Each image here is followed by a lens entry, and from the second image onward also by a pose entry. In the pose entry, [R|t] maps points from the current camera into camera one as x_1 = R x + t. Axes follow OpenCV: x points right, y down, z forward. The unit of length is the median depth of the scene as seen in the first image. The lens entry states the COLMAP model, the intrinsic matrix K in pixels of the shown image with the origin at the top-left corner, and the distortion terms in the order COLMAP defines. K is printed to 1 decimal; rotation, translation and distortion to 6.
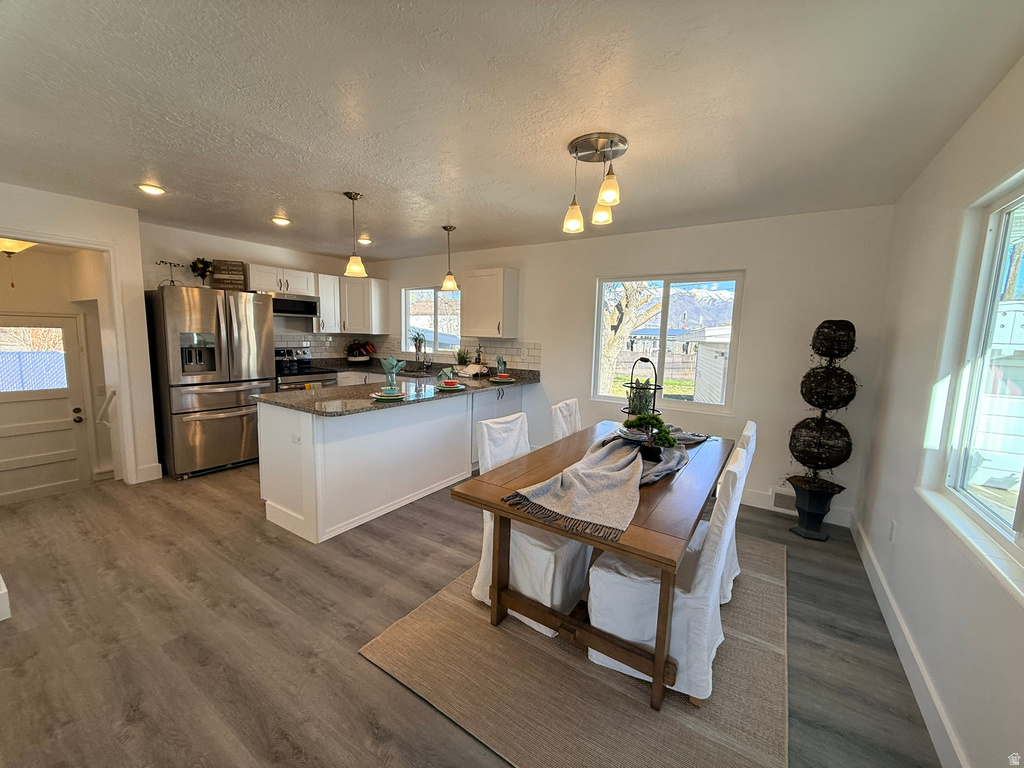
lens RADIAL K [[408.2, 0, 509.2], [0, 408.2, 382.7], [0, 0, 1]] dist [0.000769, 0.000024]
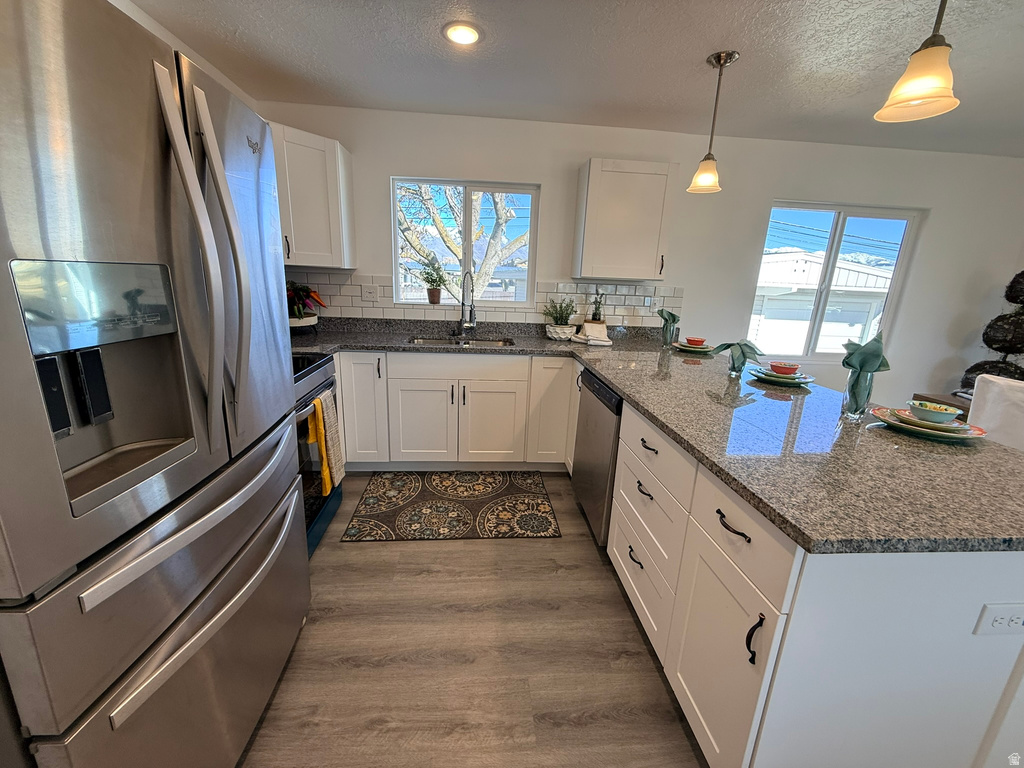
lens RADIAL K [[408.2, 0, 509.2], [0, 408.2, 382.7], [0, 0, 1]] dist [0.000769, 0.000024]
pose [[0.792274, -0.146496, 0.592319, -0.615890], [0.052680, 0.983548, 0.172793, -0.076026], [-0.607888, -0.105696, 0.786957, 0.623608]]
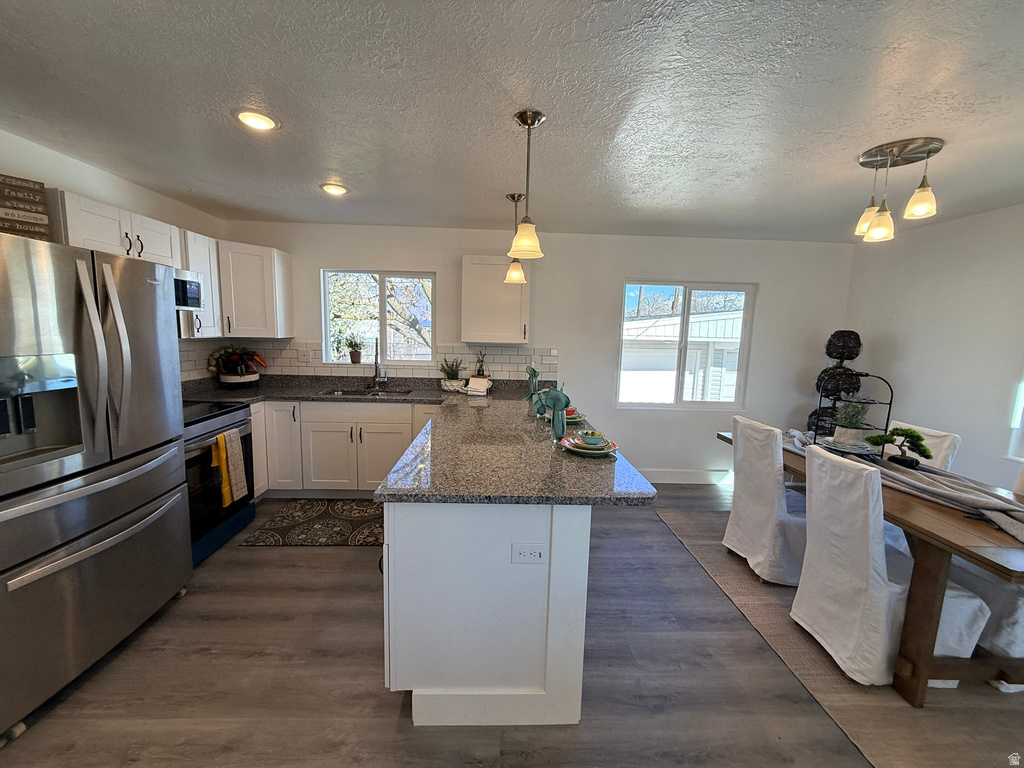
lens RADIAL K [[408.2, 0, 509.2], [0, 408.2, 382.7], [0, 0, 1]] dist [0.000769, 0.000024]
pose [[0.818106, -0.074866, 0.570174, -0.516666], [0.061475, 0.997194, 0.042728, -0.070433], [-0.571773, 0.000095, 0.820412, 0.355351]]
